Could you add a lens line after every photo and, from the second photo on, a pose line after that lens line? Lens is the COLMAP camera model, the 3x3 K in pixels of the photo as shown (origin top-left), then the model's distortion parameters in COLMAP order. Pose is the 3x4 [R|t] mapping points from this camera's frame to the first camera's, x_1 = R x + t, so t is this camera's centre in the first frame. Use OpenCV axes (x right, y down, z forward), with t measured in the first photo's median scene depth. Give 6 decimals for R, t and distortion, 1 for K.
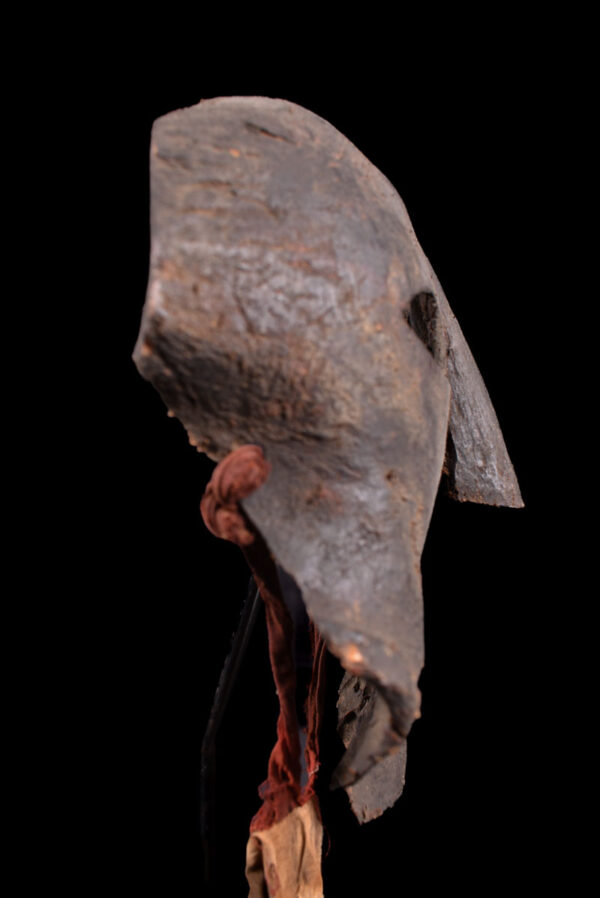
lens RADIAL K [[690.6, 0, 300.3], [0, 690.6, 434.4], [0, 0, 1]] dist [-0.089502, 0.003166]
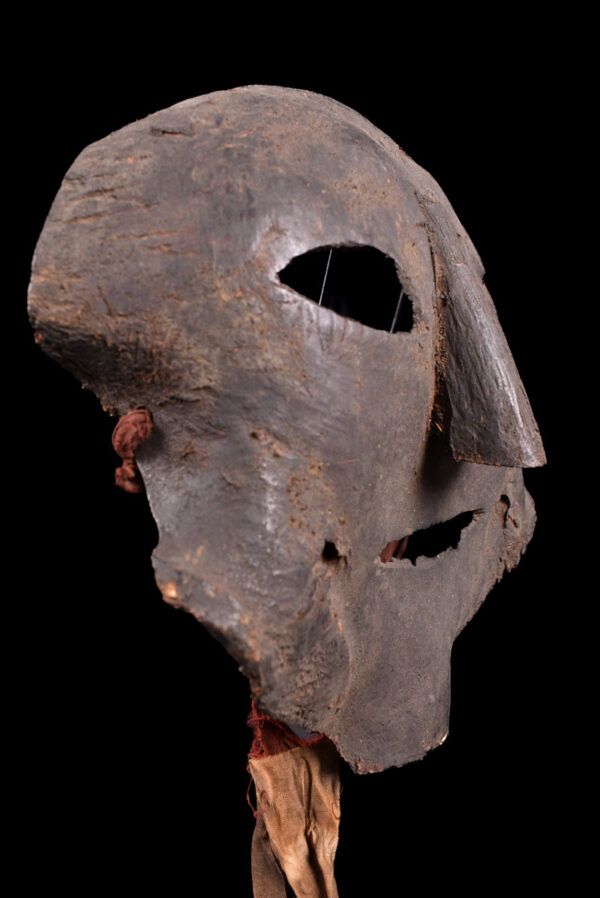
lens RADIAL K [[707.6, 0, 300.0], [0, 707.6, 449.0], [0, 0, 1]] dist [-0.103961, -0.001693]
pose [[0.873867, -0.019584, -0.485770, 0.743241], [0.047419, 0.997858, 0.045074, 0.040786], [0.483847, -0.062423, 0.872924, 0.084961]]
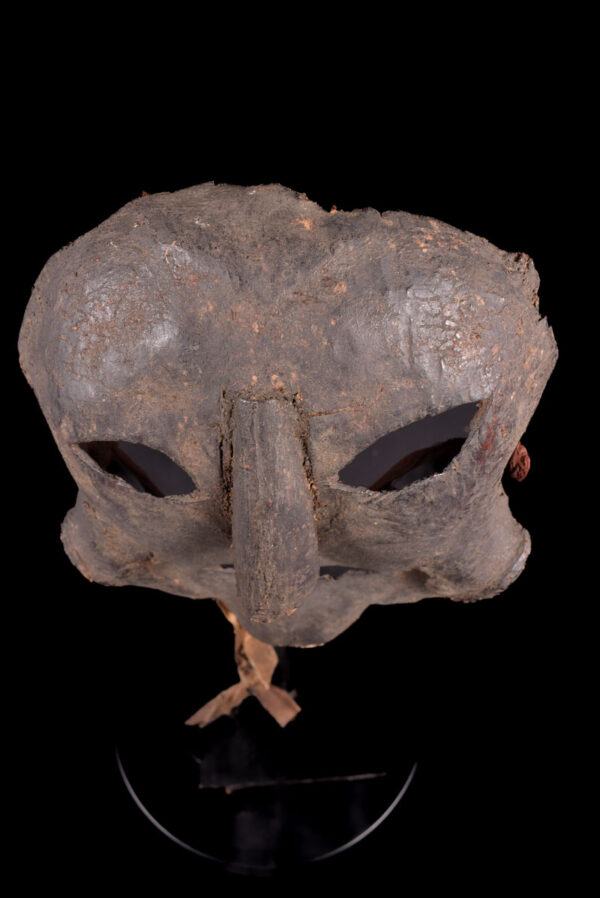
lens RADIAL K [[707.6, 0, 300.0], [0, 707.6, 449.0], [0, 0, 1]] dist [-0.103961, -0.001693]
pose [[0.076744, 0.729821, -0.679317, 1.366027], [0.053505, 0.677331, 0.733731, -1.396836], [0.995614, -0.092656, 0.012932, 1.601150]]
